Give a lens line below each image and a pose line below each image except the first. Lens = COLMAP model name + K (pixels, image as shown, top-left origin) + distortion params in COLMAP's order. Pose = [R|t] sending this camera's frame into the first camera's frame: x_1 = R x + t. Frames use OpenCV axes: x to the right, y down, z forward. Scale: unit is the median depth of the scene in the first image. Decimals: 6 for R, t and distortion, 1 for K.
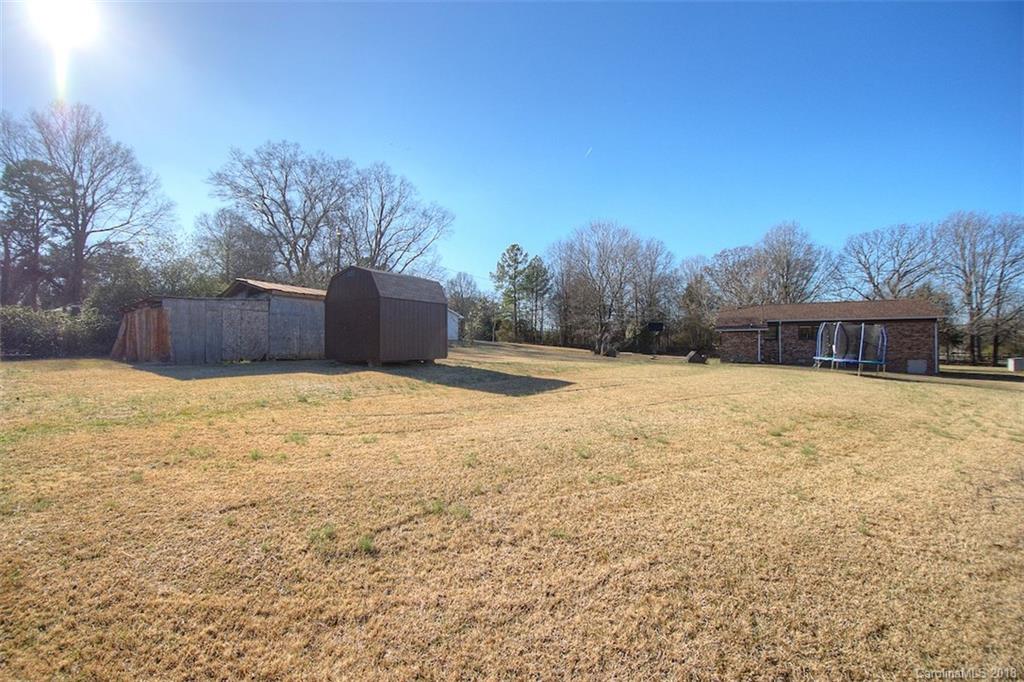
lens RADIAL K [[447.5, 0, 512.0], [0, 447.5, 341.0], [0, 0, 1]] dist [0.016376, -0.023436]
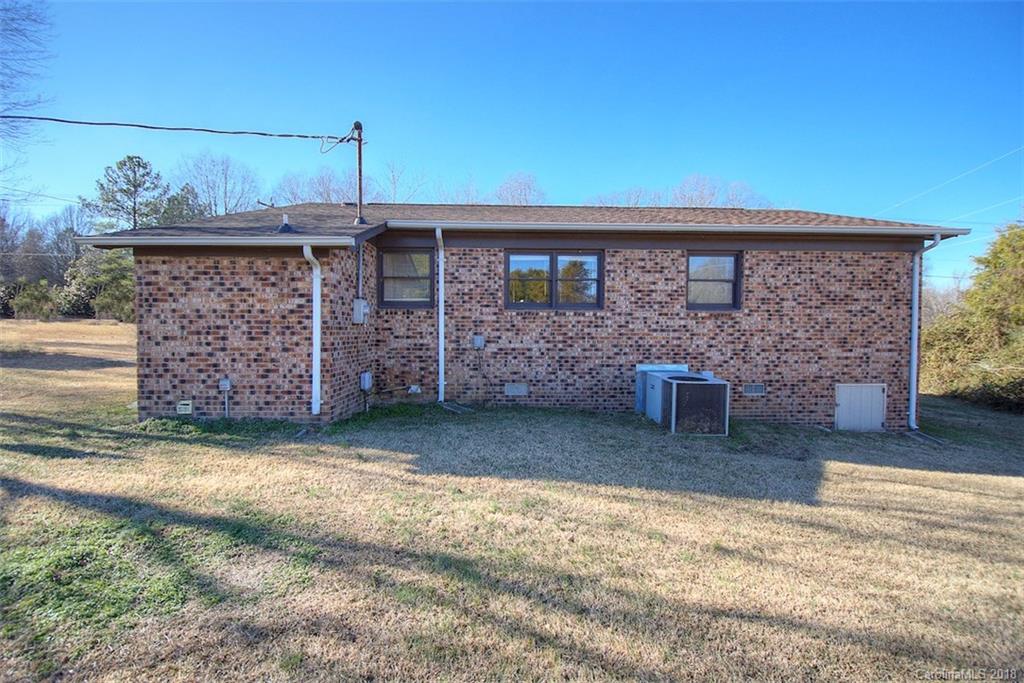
lens RADIAL K [[447.5, 0, 512.0], [0, 447.5, 341.5], [0, 0, 1]] dist [0.016376, -0.023436]
pose [[0.872465, -0.007879, 0.488612, 0.513634], [-0.012223, 0.999205, 0.037938, 0.006729], [-0.488523, -0.039072, 0.871676, 0.771102]]
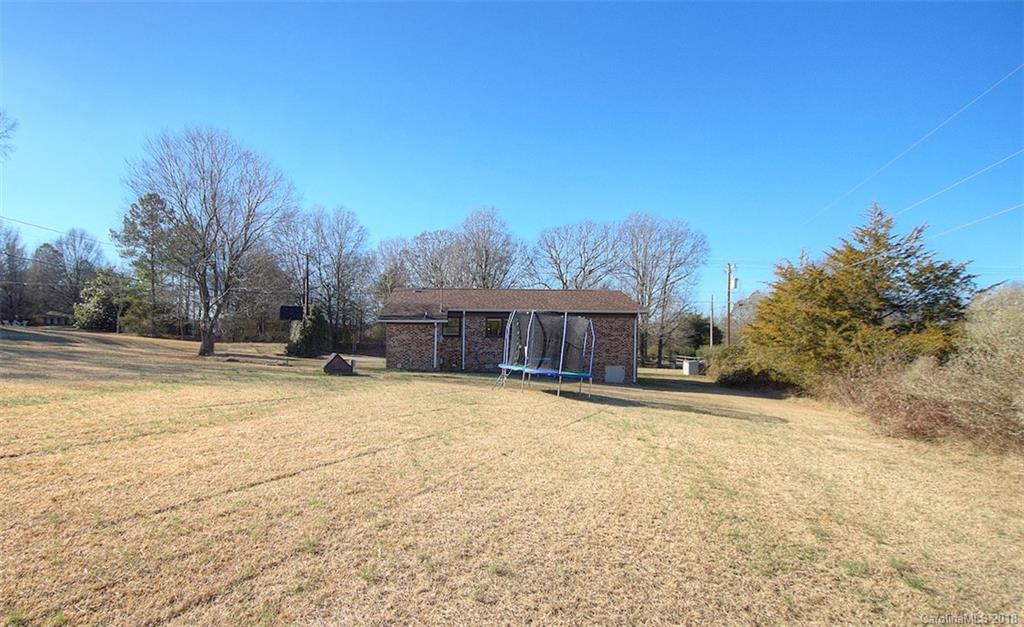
lens RADIAL K [[516.4, 0, 435.3], [0, 516.4, 334.6], [0, 0, 1]] dist [0.000417, -0.019922]
pose [[0.902031, 0.020839, 0.431168, 0.205999], [-0.019934, 0.999779, -0.006619, 0.000066], [-0.431211, -0.002624, 0.902247, 0.284901]]
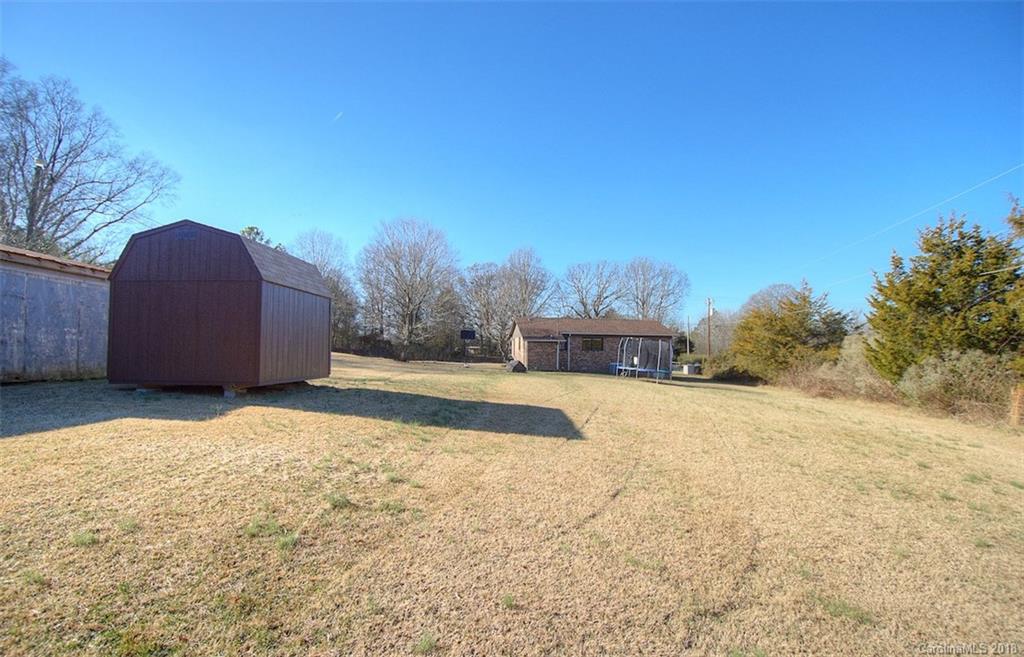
lens RADIAL K [[447.2, 0, 512.0], [0, 447.2, 328.5], [0, 0, 1]] dist [0.010106, -0.024693]
pose [[0.832957, 0.041335, 0.551791, -0.147624], [-0.022176, 0.998899, -0.041351, -0.006995], [-0.552892, 0.022207, 0.832957, 0.139924]]
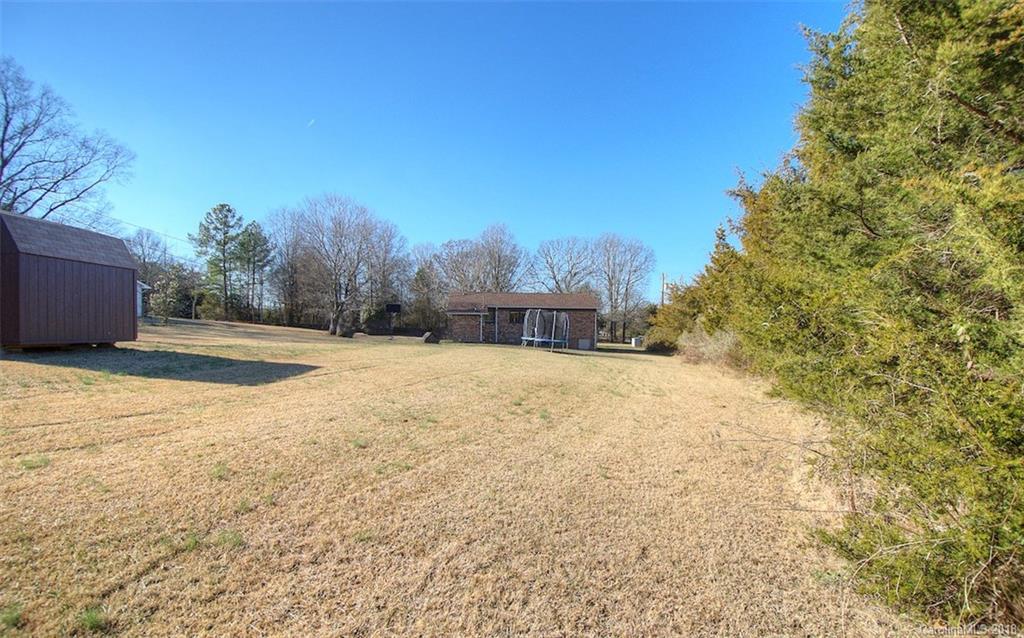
lens RADIAL K [[441.5, 0, 509.9], [0, 441.5, 334.6], [0, 0, 1]] dist [0.012429, -0.019319]
pose [[0.834245, 0.001058, 0.551393, -0.014088], [-0.017435, 0.999549, 0.024460, -0.000564], [-0.551118, -0.030020, 0.833887, 0.010188]]
